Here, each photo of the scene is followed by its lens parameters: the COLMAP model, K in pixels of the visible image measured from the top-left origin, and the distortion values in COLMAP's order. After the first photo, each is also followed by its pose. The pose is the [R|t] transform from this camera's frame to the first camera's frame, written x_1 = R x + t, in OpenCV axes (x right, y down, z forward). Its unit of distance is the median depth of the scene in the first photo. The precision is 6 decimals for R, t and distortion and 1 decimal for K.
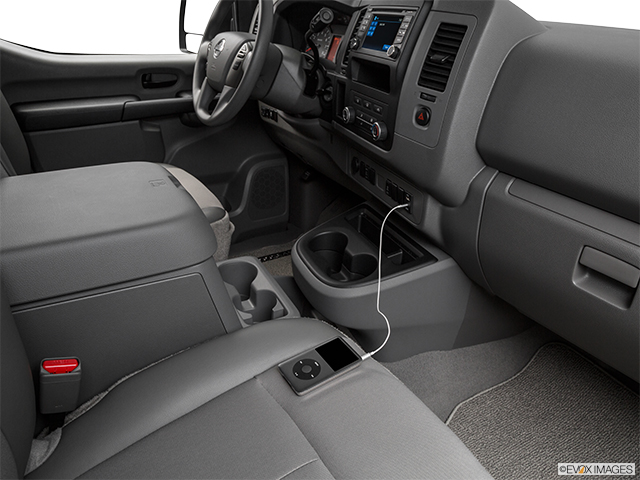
lens RADIAL K [[477.1, 0, 313.7], [0, 477.1, 228.9], [0, 0, 1]] dist [-0.116862, 0.048894]
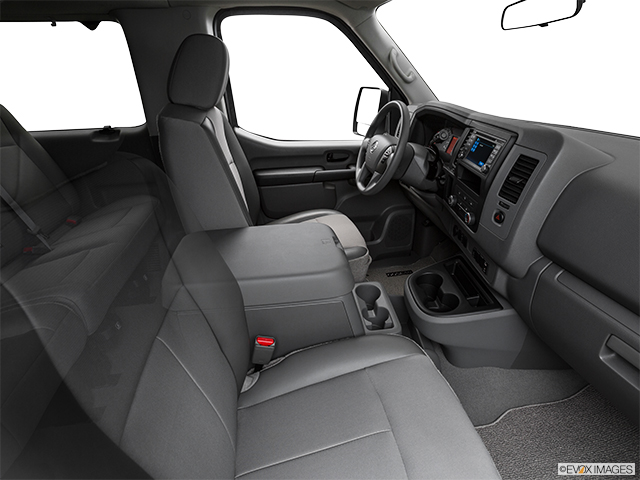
lens RADIAL K [[324.2, 0, 321.8], [0, 324.2, 234.7], [0, 0, 1]] dist [-0.039755, 0.007682]
pose [[0.933132, 0.113025, -0.341307, 0.046189], [-0.108816, 0.993562, 0.031520, -0.116716], [0.342672, 0.007728, 0.939423, -0.102848]]
